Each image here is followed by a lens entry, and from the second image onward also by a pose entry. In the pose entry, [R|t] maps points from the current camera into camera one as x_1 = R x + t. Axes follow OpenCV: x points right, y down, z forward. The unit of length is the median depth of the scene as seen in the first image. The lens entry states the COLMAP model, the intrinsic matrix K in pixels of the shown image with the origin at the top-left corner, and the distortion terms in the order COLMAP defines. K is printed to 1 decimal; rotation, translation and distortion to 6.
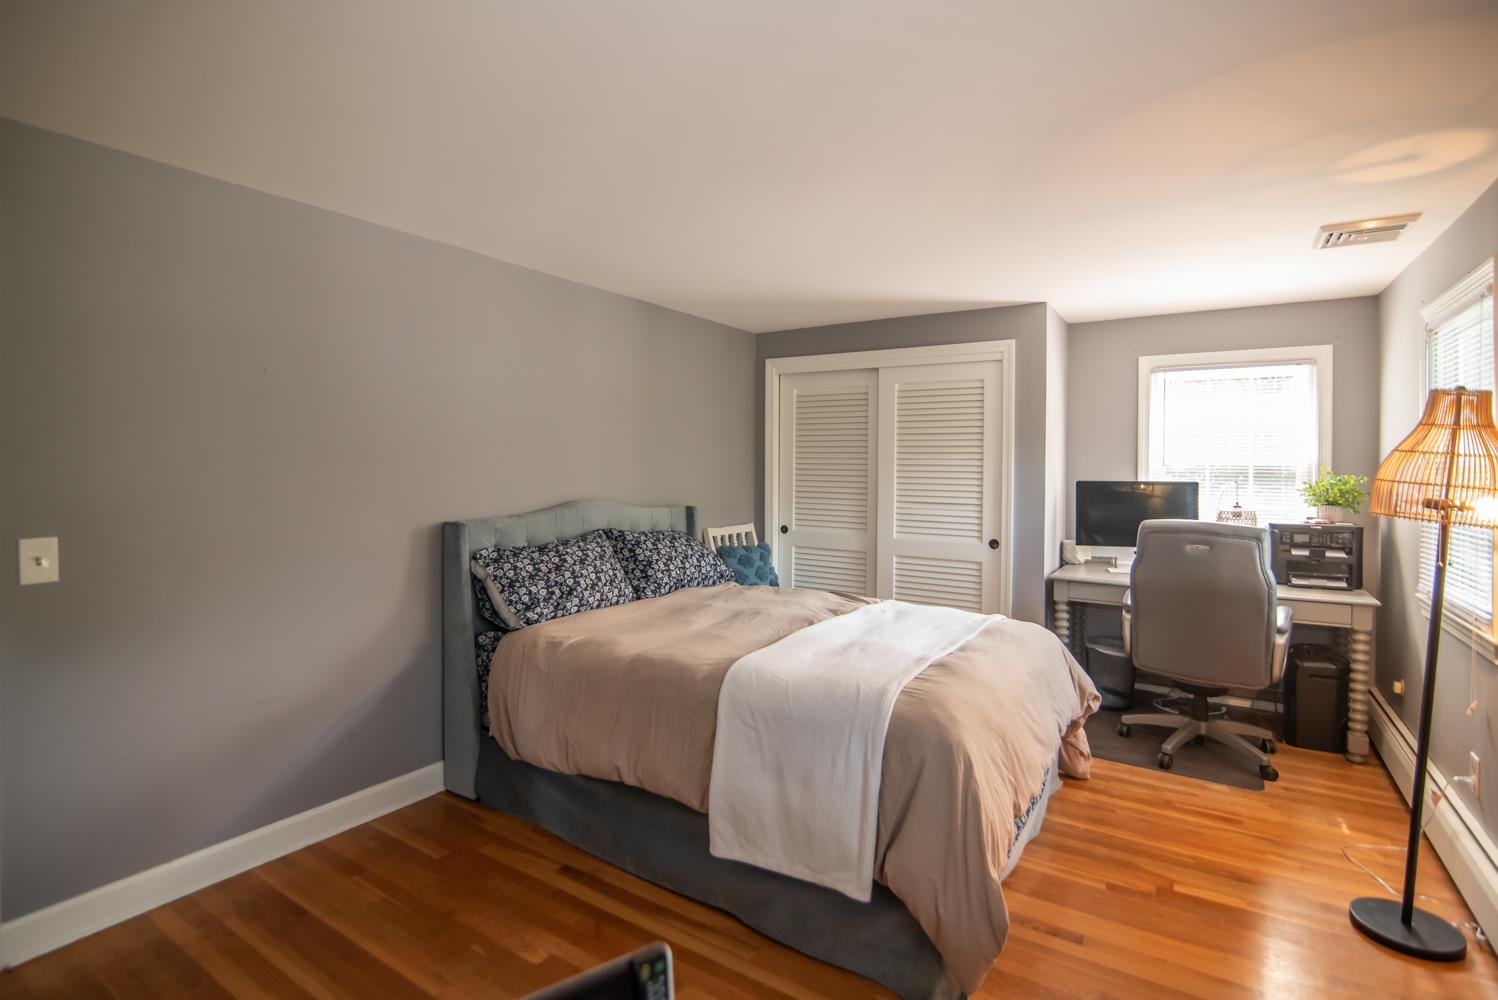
lens RADIAL K [[725.2, 0, 742.5], [0, 725.2, 463.4], [0, 0, 1]] dist [-0.024189, 0.000022]
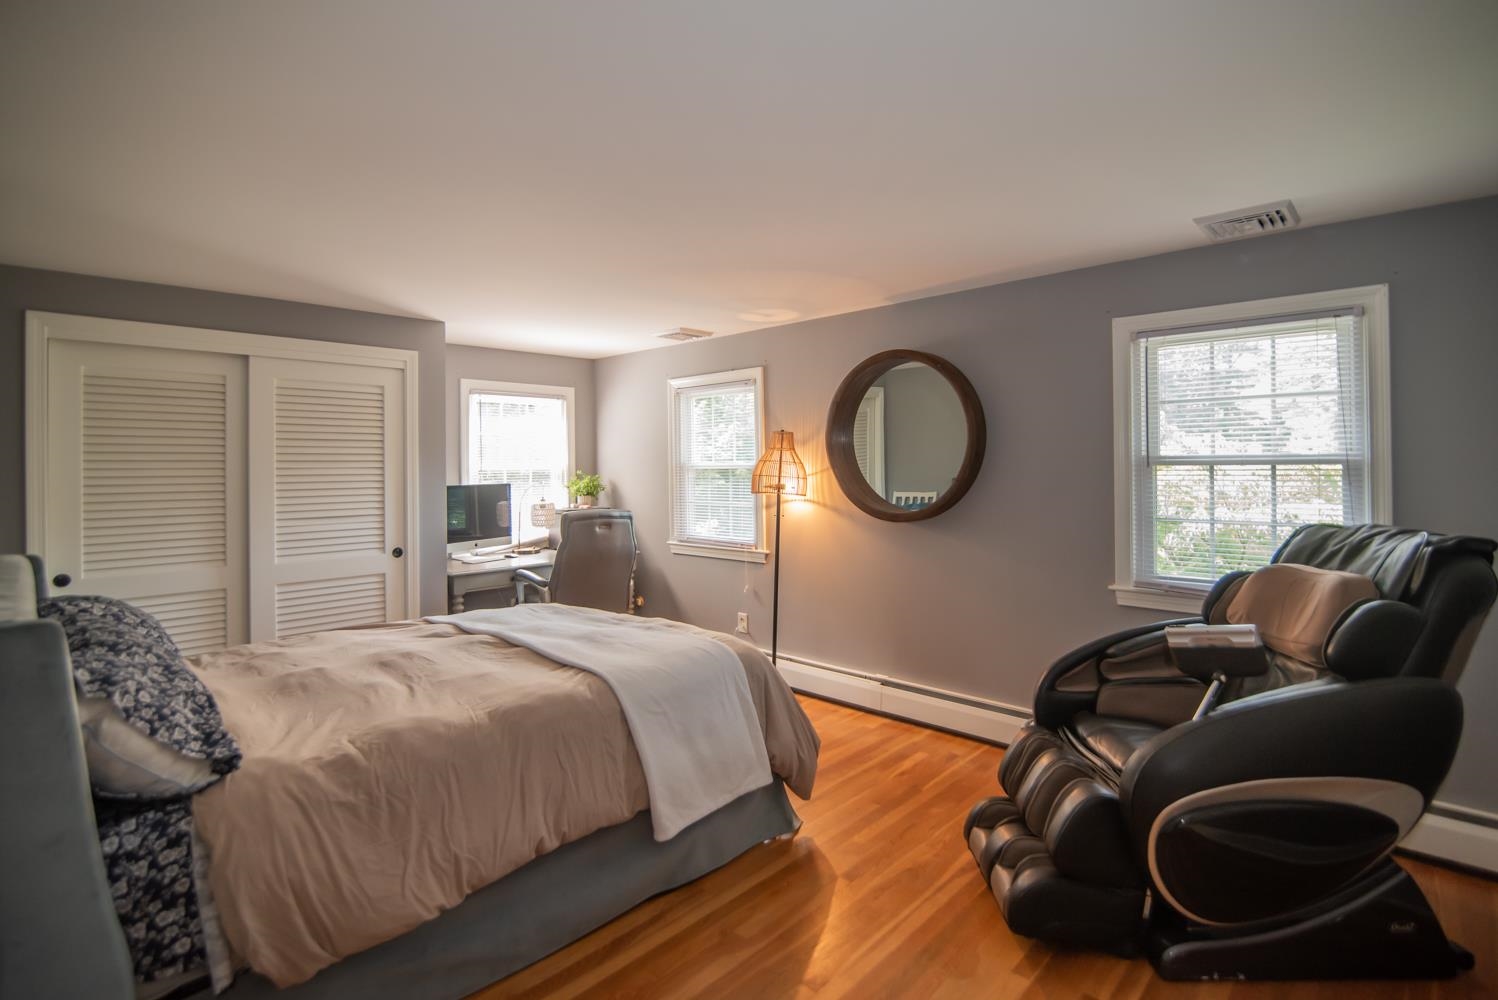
lens RADIAL K [[725.2, 0, 742.5], [0, 725.2, 463.4], [0, 0, 1]] dist [-0.024189, 0.000022]
pose [[0.181476, -0.005950, 0.983377, -0.565995], [0.014465, 0.999890, 0.003381, -0.008413], [-0.983289, 0.013611, 0.181542, 0.365865]]
